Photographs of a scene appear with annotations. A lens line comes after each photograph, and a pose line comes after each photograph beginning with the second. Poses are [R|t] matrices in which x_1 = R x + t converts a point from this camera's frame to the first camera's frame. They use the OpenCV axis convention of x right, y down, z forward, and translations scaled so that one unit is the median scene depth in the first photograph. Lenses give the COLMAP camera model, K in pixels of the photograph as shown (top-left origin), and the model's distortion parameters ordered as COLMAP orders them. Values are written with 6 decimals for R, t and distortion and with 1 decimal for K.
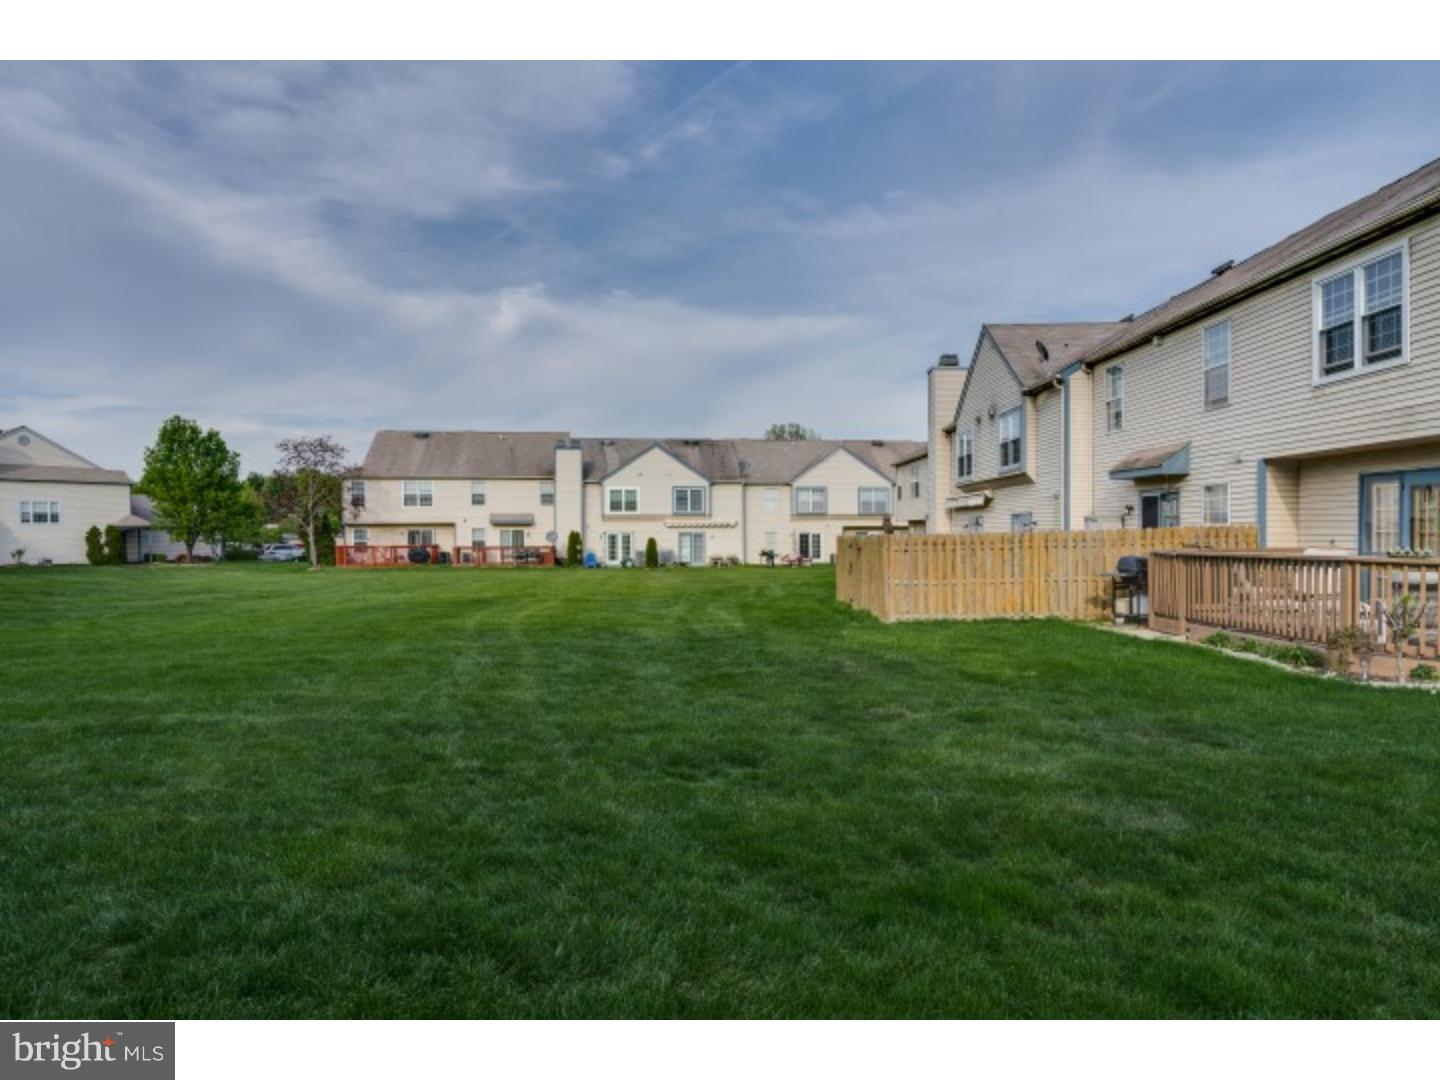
lens RADIAL K [[907.8, 0, 720.0], [0, 907.8, 540.0], [0, 0, 1]] dist [-0.001481, 0.025093]
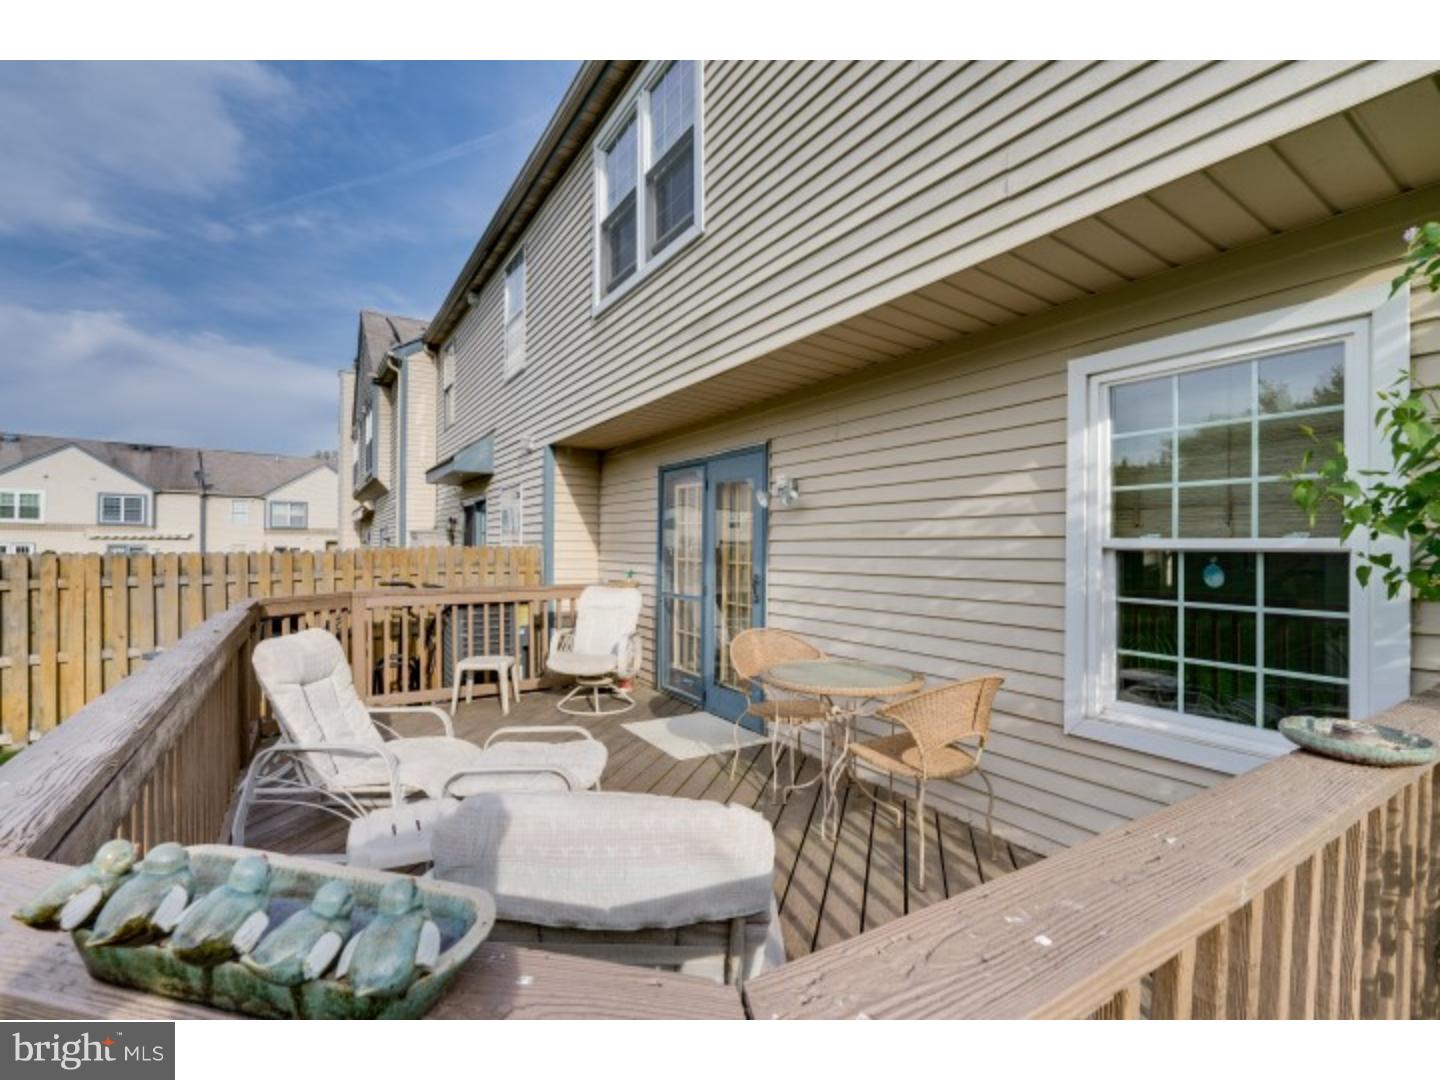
lens RADIAL K [[650.6, 0, 720.0], [0, 650.6, 540.0], [0, 0, 1]] dist [-0.003295, 0.000399]
pose [[0.834216, 0.015773, 0.551212, 0.107935], [-0.005351, 0.999775, -0.020510, -0.002939], [-0.551412, 0.014160, 0.834113, 0.133369]]
